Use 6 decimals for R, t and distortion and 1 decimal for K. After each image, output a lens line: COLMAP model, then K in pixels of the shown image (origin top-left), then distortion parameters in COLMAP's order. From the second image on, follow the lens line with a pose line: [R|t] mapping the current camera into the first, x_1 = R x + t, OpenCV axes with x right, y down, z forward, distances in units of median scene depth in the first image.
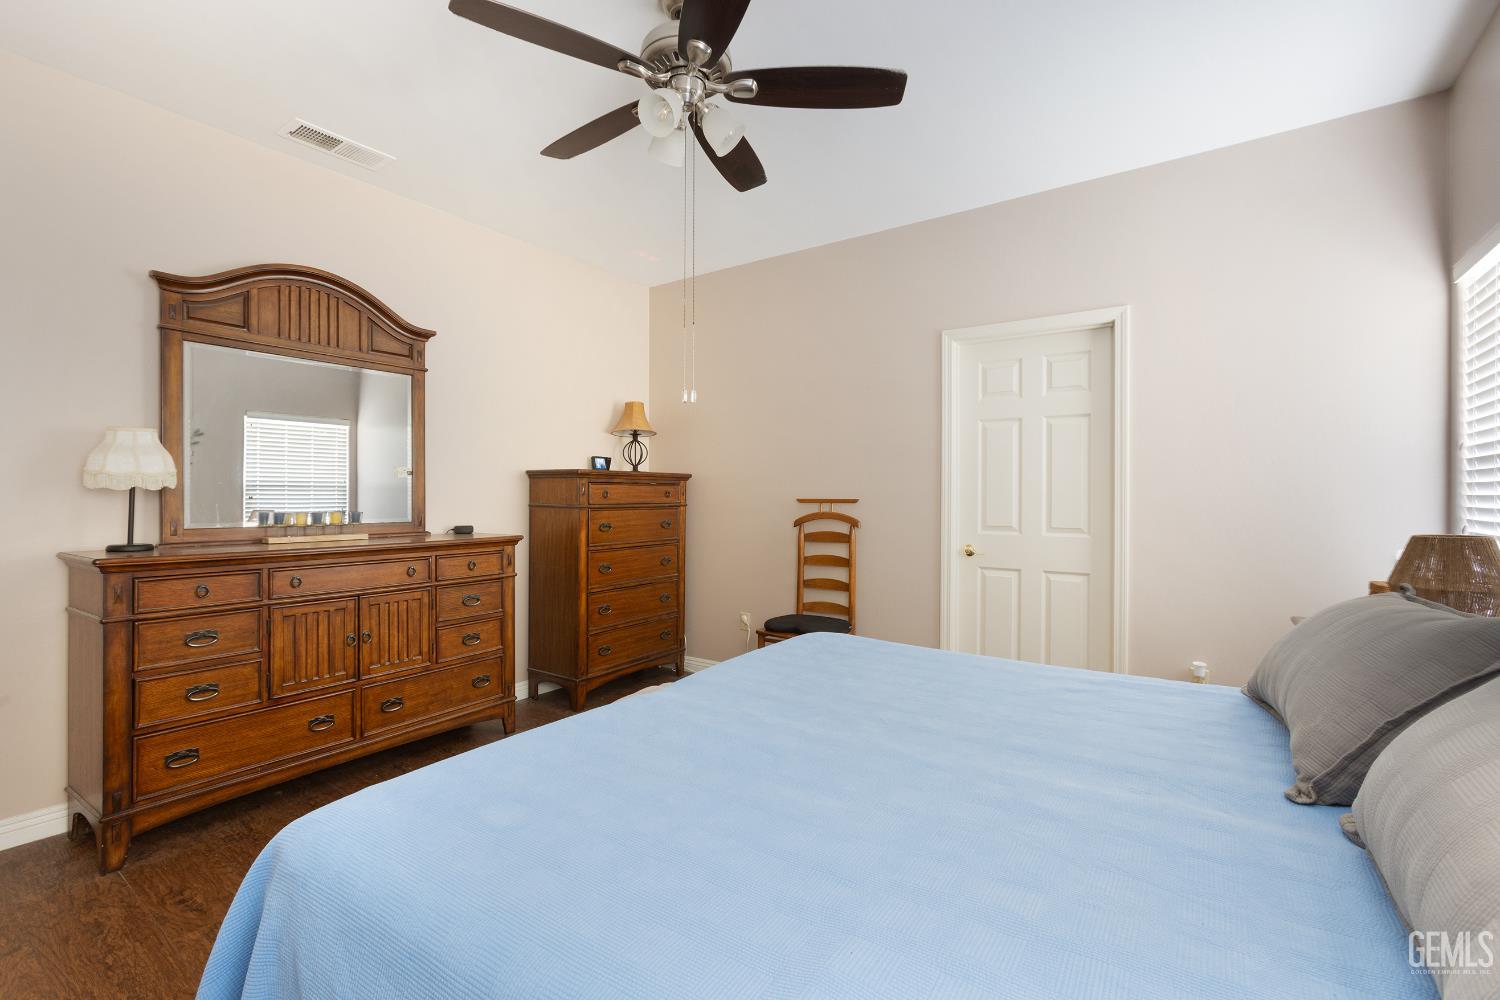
lens RADIAL K [[664.3, 0, 743.3], [0, 664.3, 499.1], [0, 0, 1]] dist [-0.000574, 0.000499]
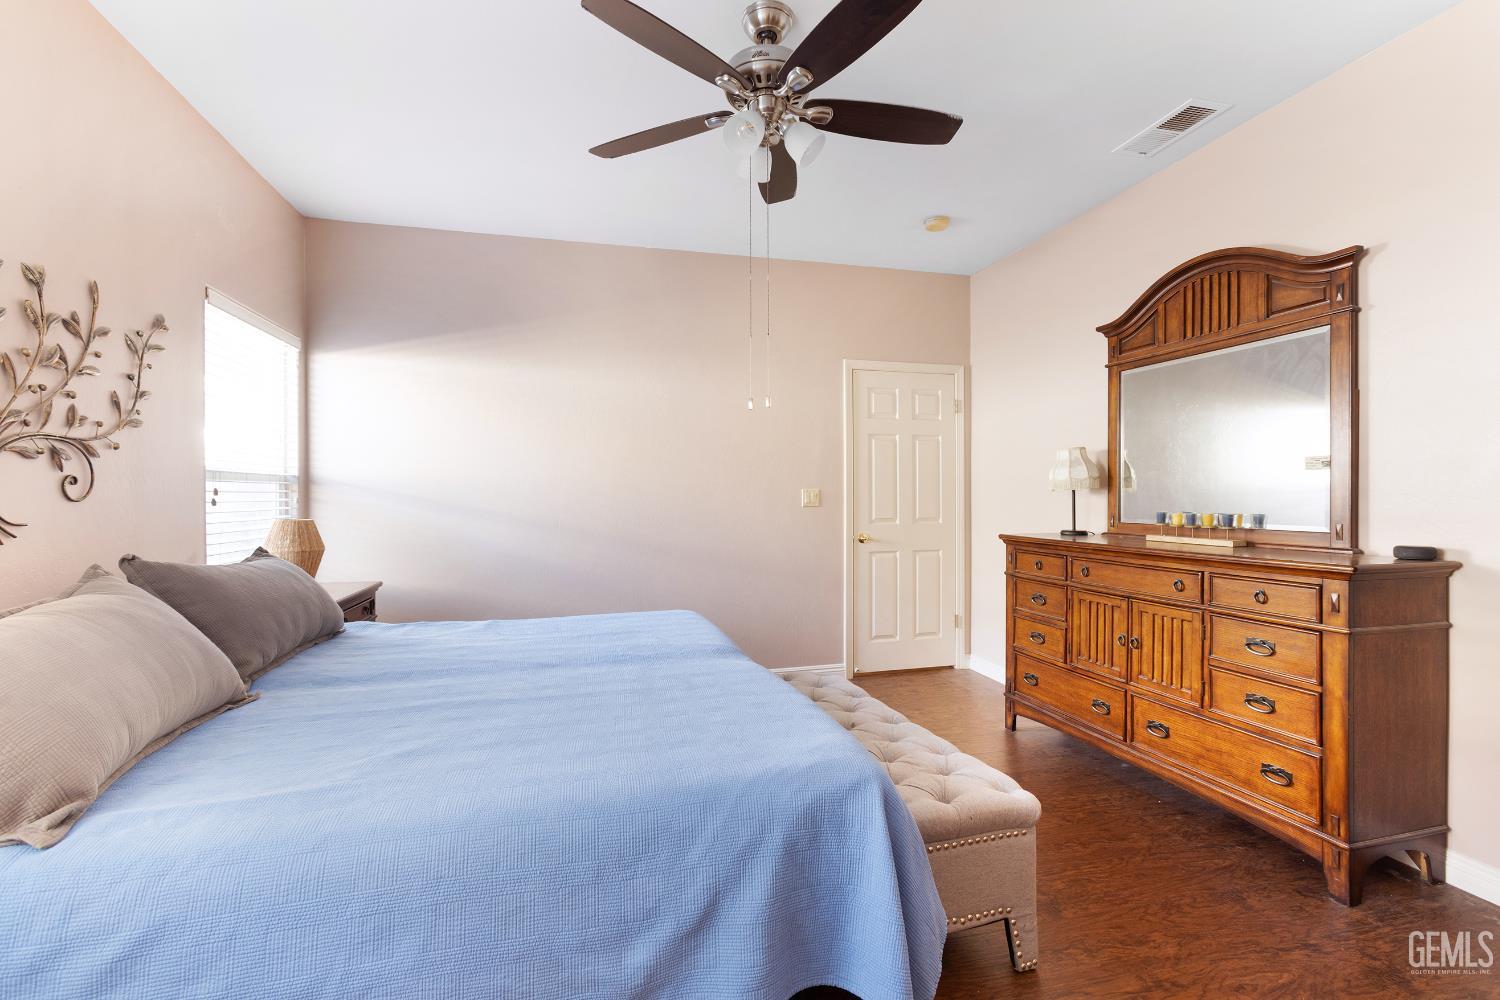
lens RADIAL K [[664.3, 0, 743.3], [0, 664.3, 499.1], [0, 0, 1]] dist [-0.000574, 0.000499]
pose [[-0.649791, 0.002108, -0.760110, 0.524983], [-0.002803, 0.999983, 0.005169, -0.003902], [0.760107, 0.005490, -0.649774, 1.178123]]
